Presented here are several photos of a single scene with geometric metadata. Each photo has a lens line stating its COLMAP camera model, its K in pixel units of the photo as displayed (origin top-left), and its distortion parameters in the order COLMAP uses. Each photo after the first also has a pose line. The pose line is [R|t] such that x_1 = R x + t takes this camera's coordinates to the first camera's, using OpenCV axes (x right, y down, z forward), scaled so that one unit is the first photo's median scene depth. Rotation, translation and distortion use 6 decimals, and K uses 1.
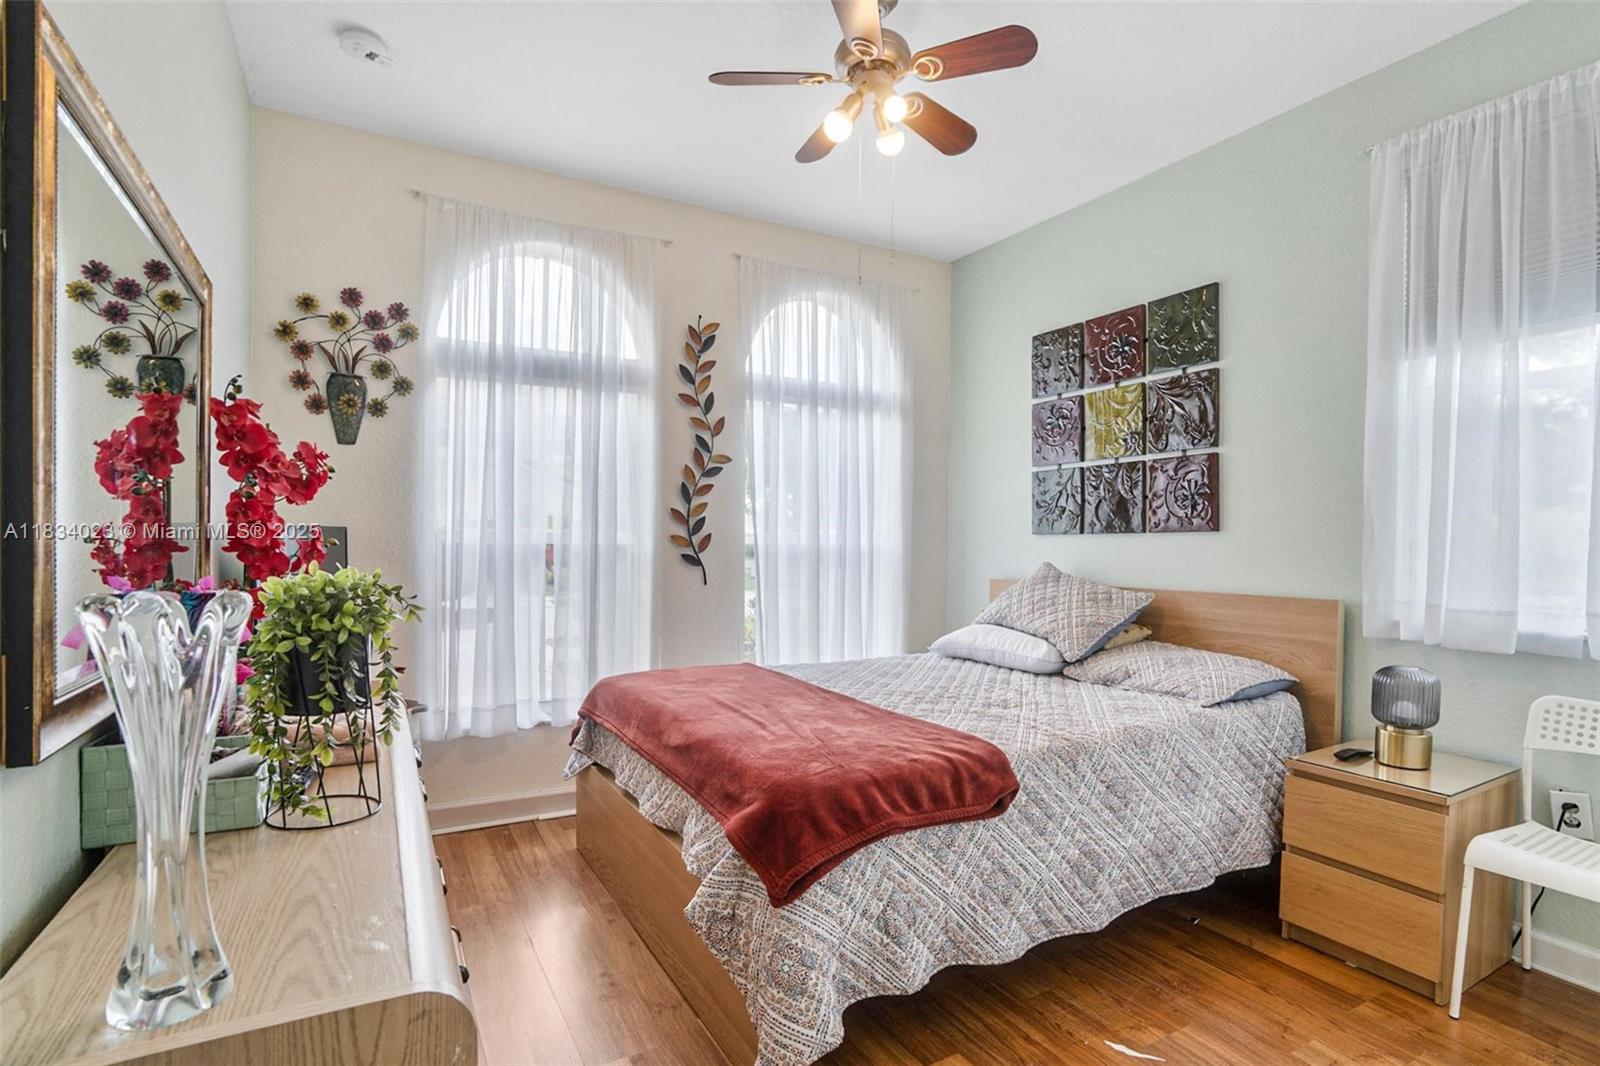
lens RADIAL K [[792.6, 0, 807.7], [0, 792.6, 536.6], [0, 0, 1]] dist [-0.048705, 0.014956]
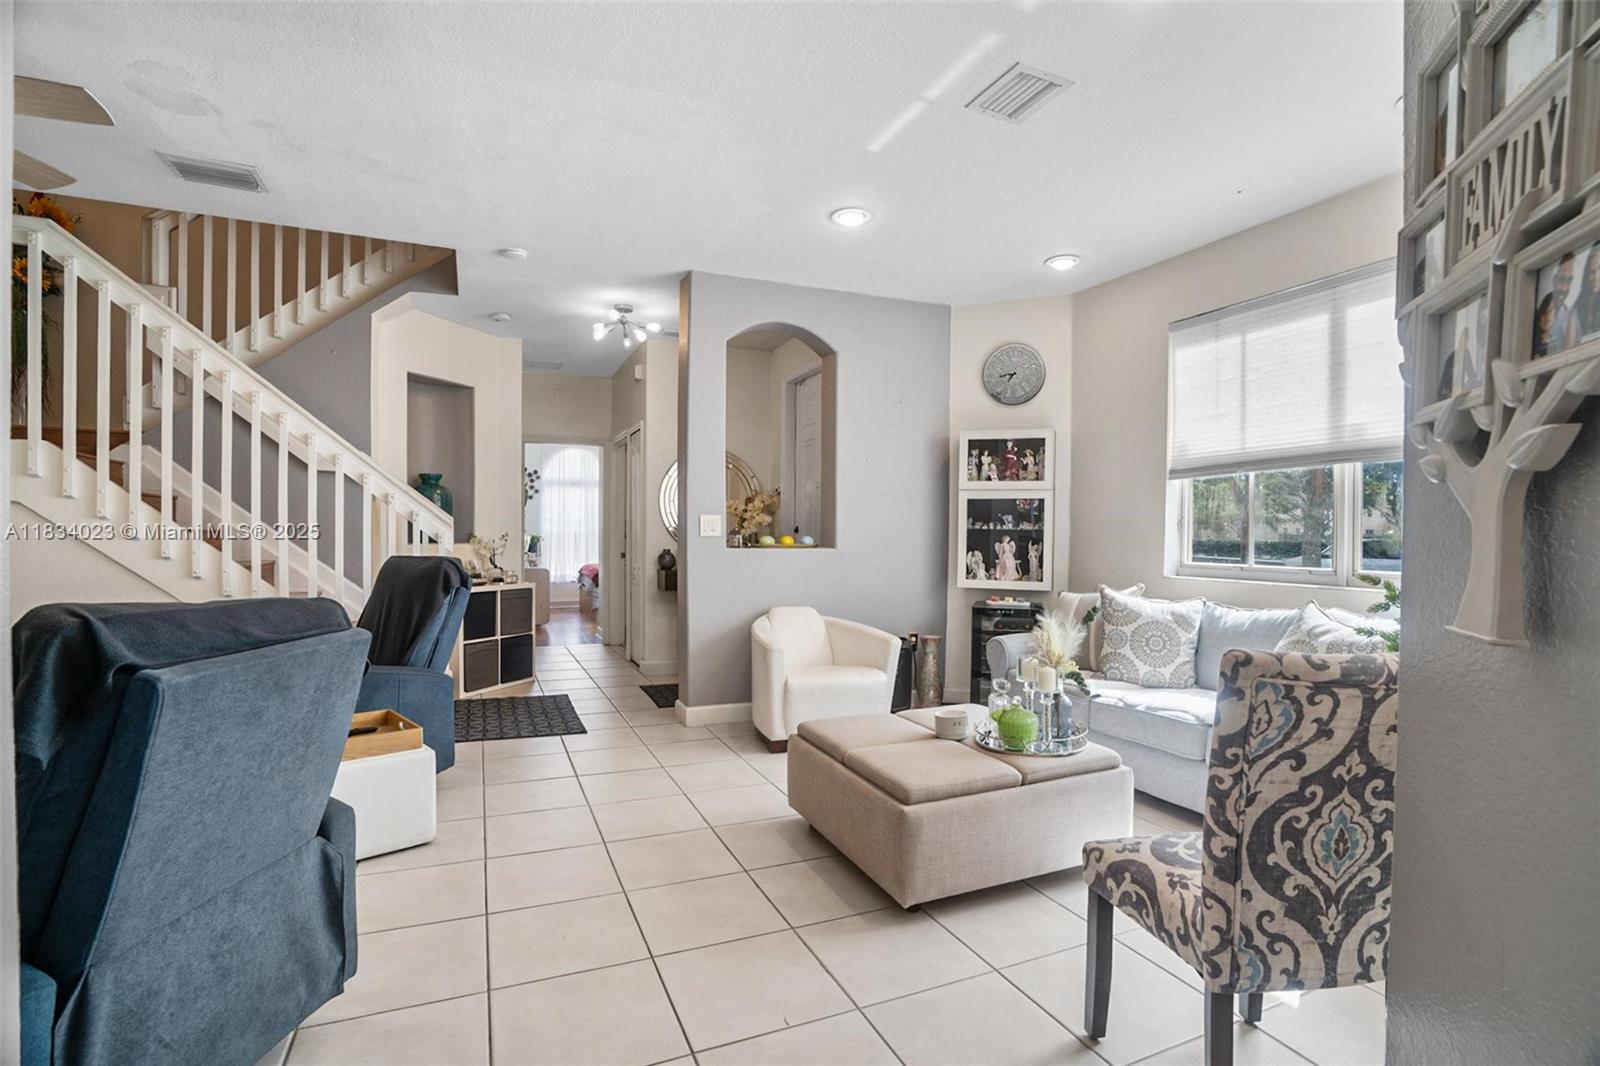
lens RADIAL K [[743.4, 0, 814.3], [0, 743.4, 547.2], [0, 0, 1]] dist [-0.044568, 0.012762]
pose [[0.996941, 0.012312, -0.077185, 1.106084], [-0.010445, 0.999644, 0.024545, -0.016055], [0.077460, -0.023664, 0.996715, -2.473827]]
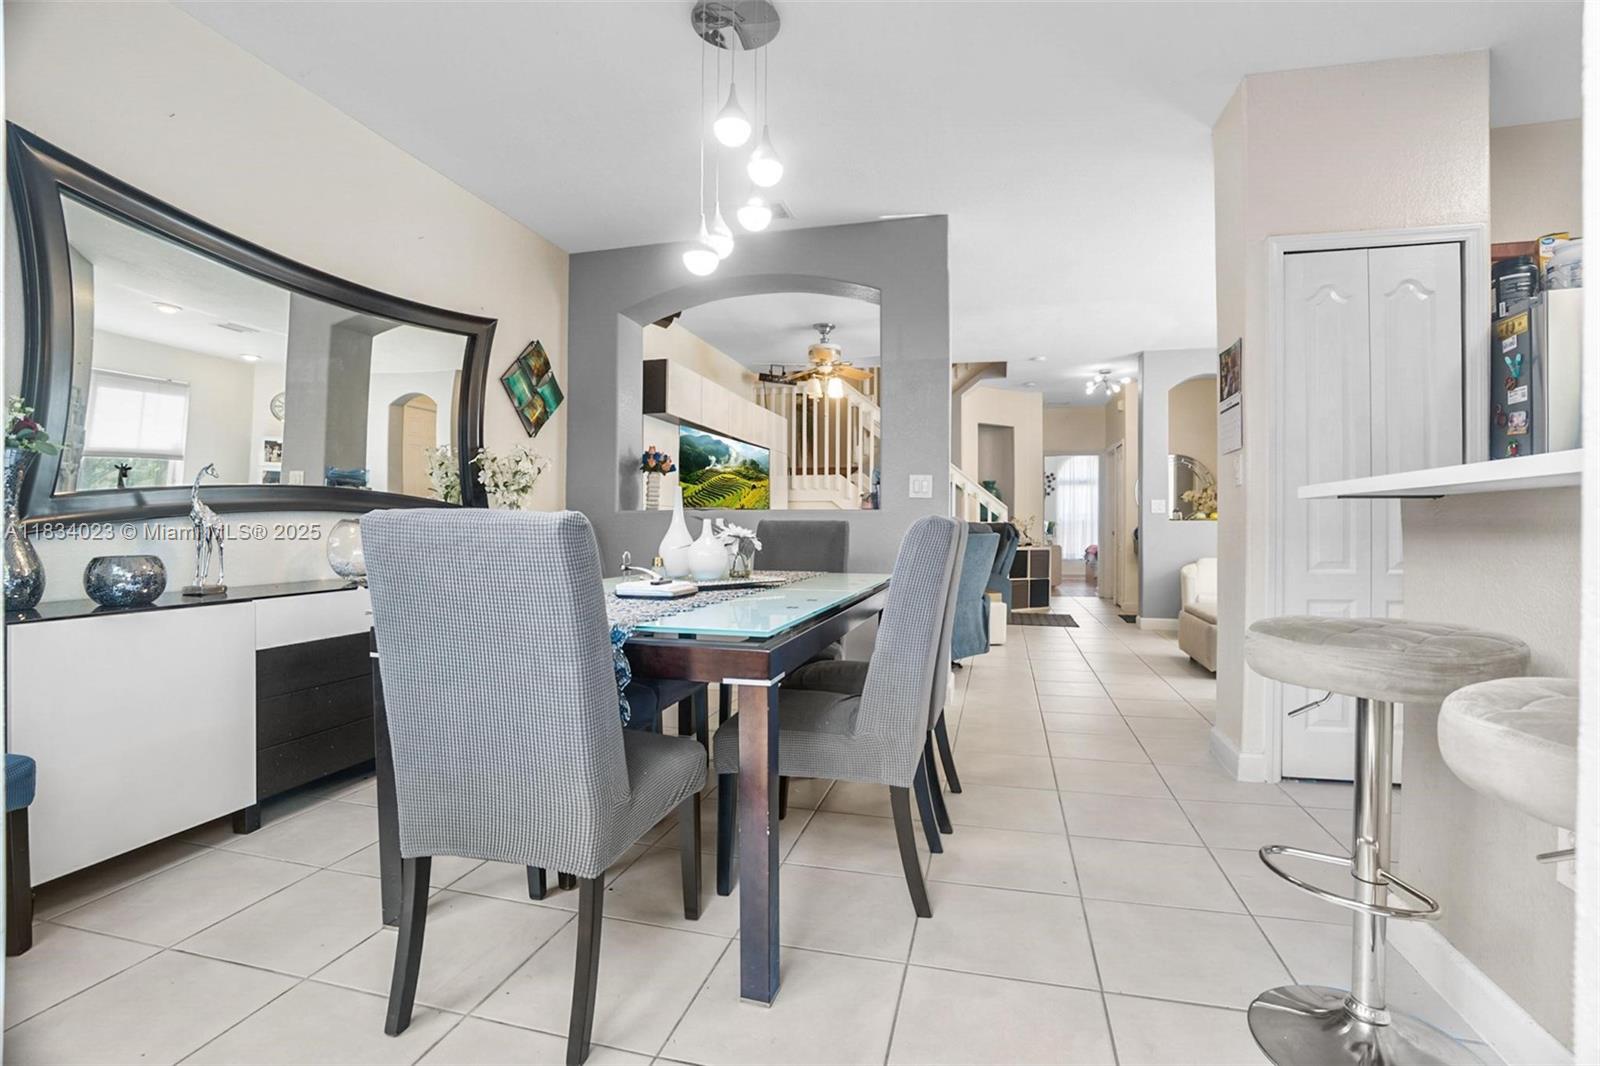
lens RADIAL K [[743.4, 0, 804.9], [0, 743.4, 523.3], [0, 0, 1]] dist [-0.044568, 0.012762]
pose [[0.723721, 0.002306, -0.690089, 1.591461], [-0.003642, 0.999993, -0.000478, 0.038560], [0.690083, 0.002859, 0.723725, -3.496312]]
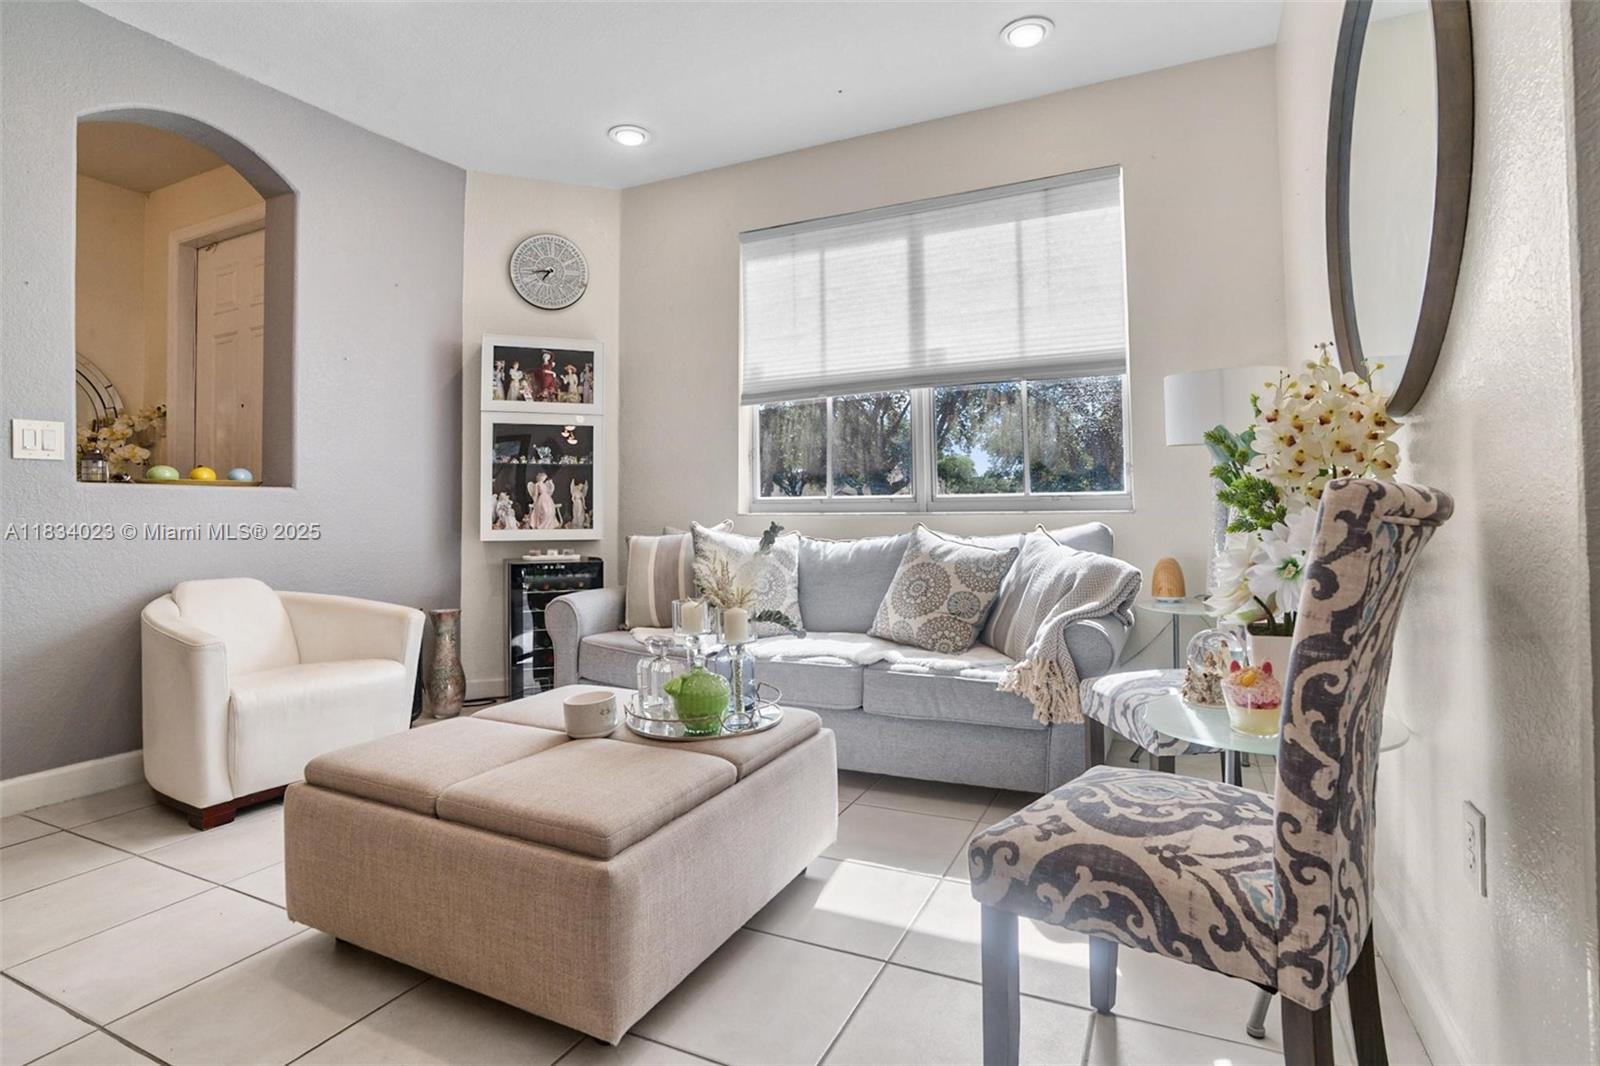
lens RADIAL K [[792.6, 0, 799.0], [0, 792.6, 489.2], [0, 0, 1]] dist [-0.048705, 0.014956]
pose [[0.815815, 0.012678, 0.578174, 0.979417], [0.001797, 0.999699, -0.024456, 0.054826], [-0.578311, 0.020991, 0.815547, -2.184001]]
